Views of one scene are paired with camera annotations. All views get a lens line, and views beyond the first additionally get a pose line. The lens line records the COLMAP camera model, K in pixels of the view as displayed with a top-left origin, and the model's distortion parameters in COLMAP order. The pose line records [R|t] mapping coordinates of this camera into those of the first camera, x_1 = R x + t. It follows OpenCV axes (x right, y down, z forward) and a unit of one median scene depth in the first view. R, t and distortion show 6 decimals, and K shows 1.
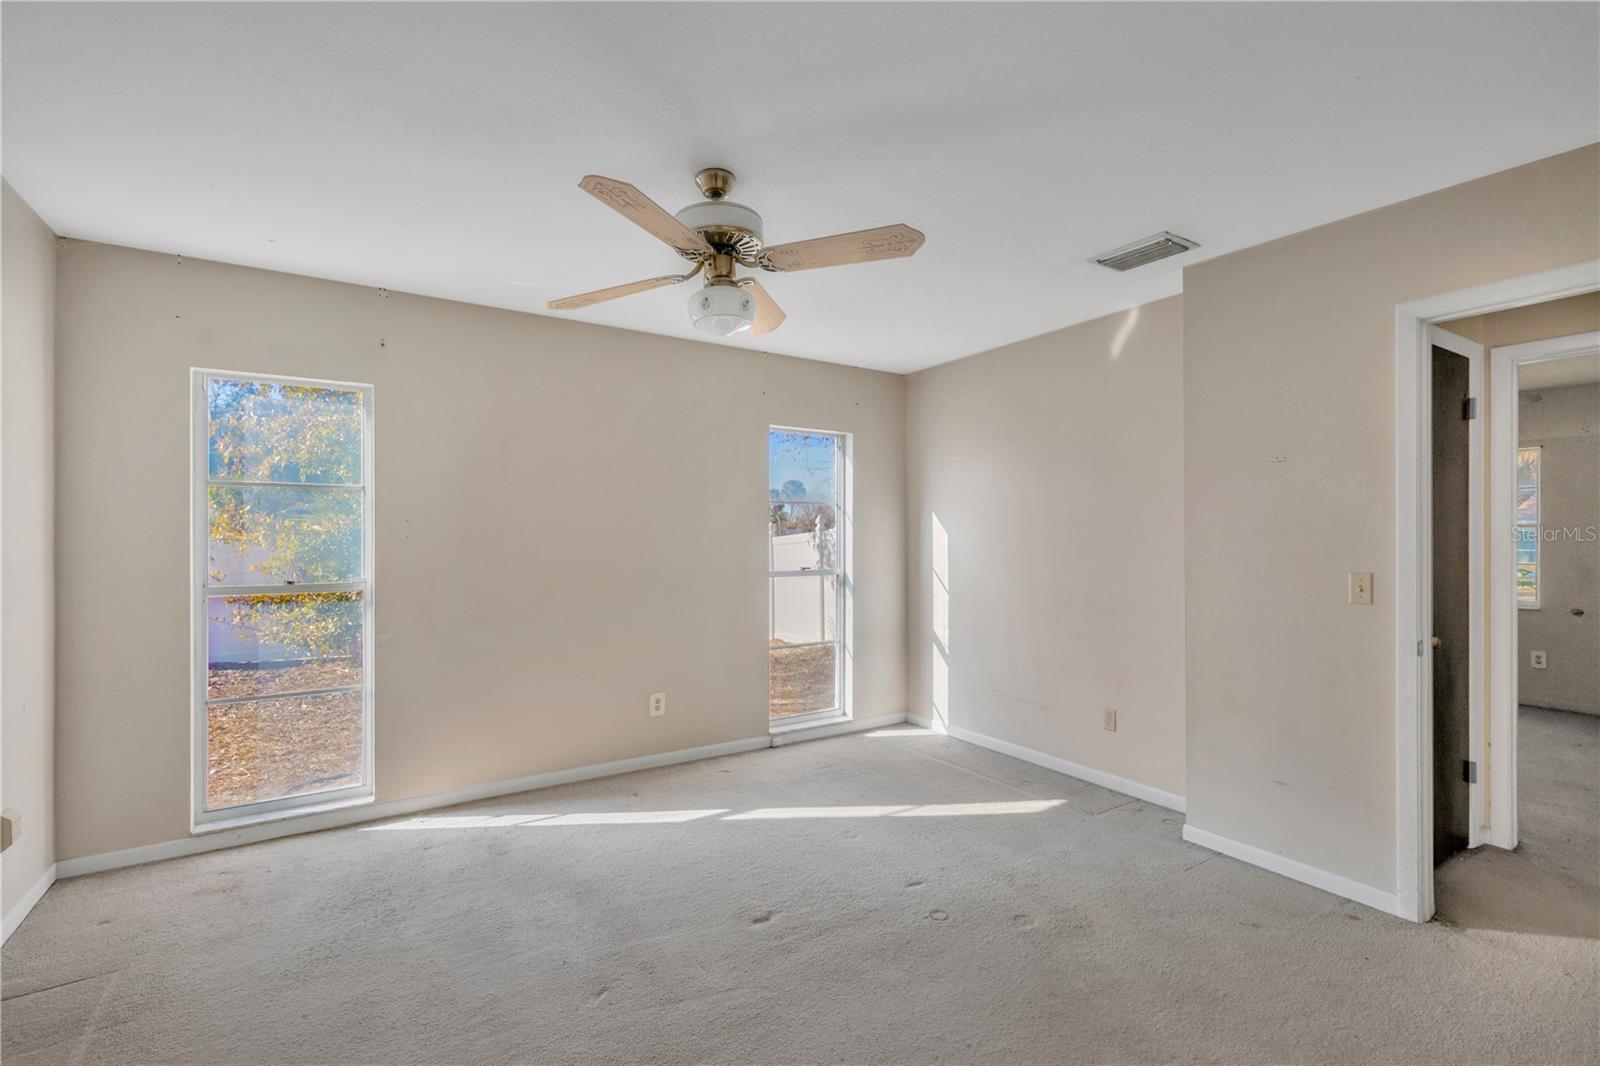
lens RADIAL K [[716.1, 0, 791.6], [0, 716.1, 533.5], [0, 0, 1]] dist [-0.001189, 0.000494]
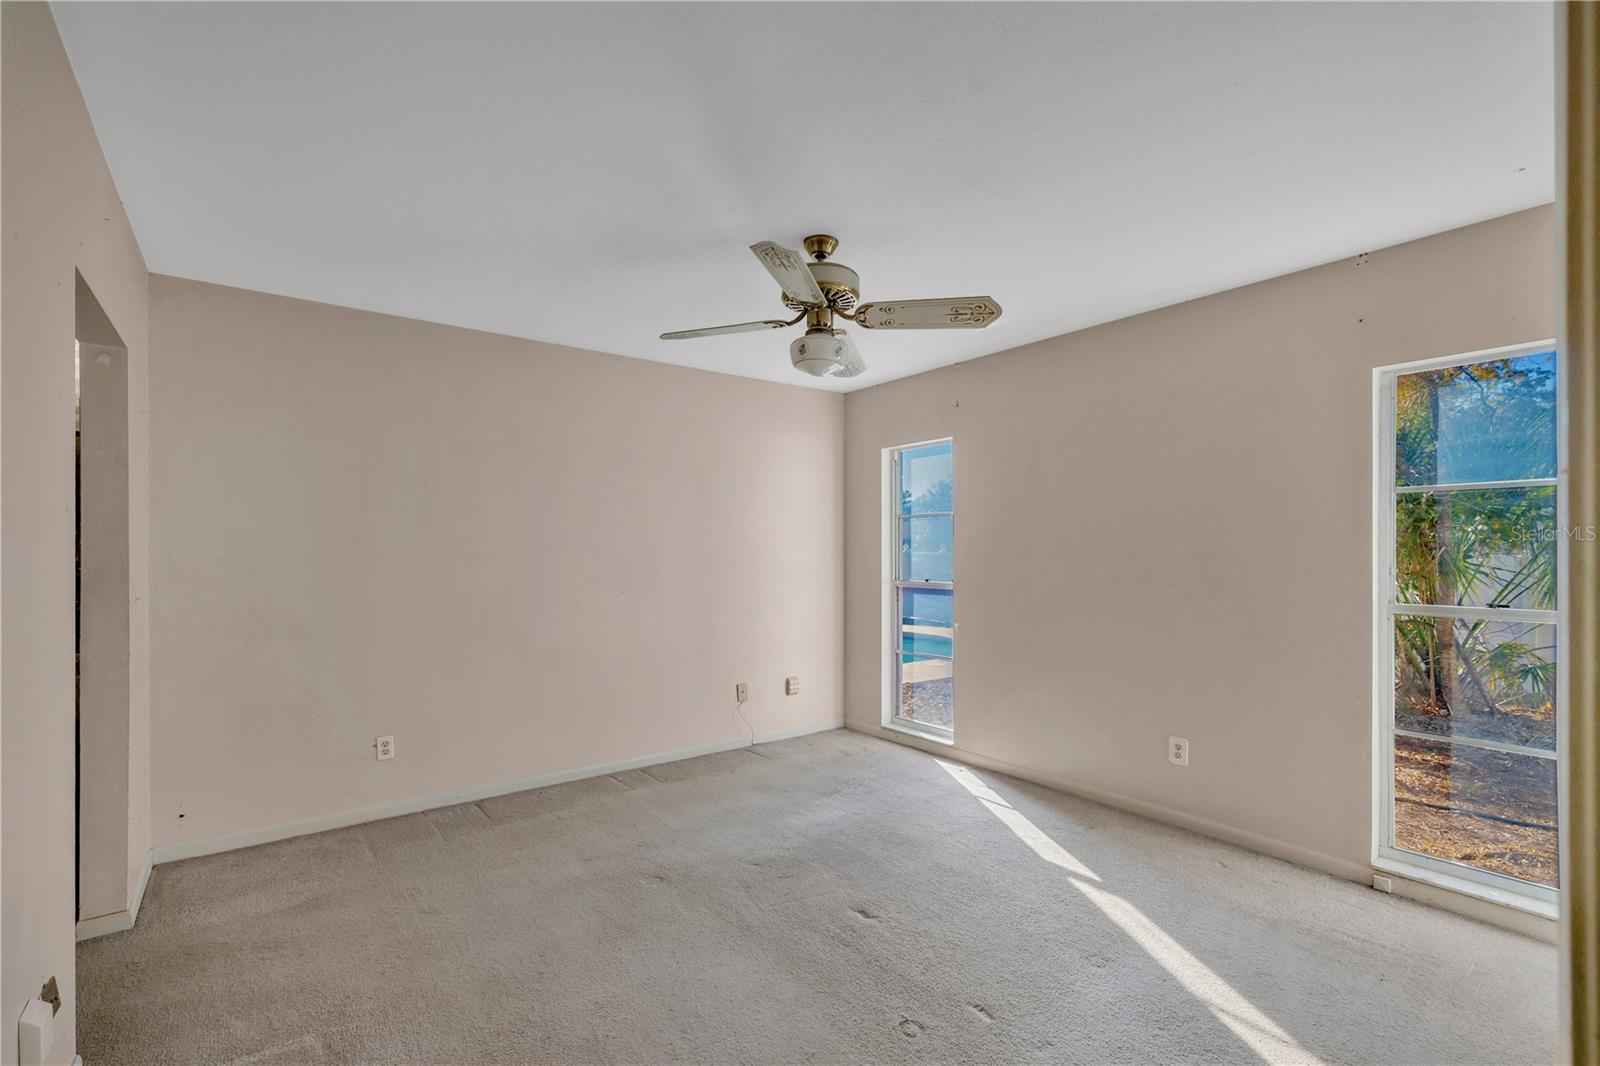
lens RADIAL K [[716.1, 0, 791.8], [0, 716.1, 542.2], [0, 0, 1]] dist [-0.001189, 0.000494]
pose [[0.078540, -0.004242, -0.996902, 0.721227], [0.005777, 0.999976, -0.003799, -0.002314], [0.996894, -0.005461, 0.078562, 0.587929]]
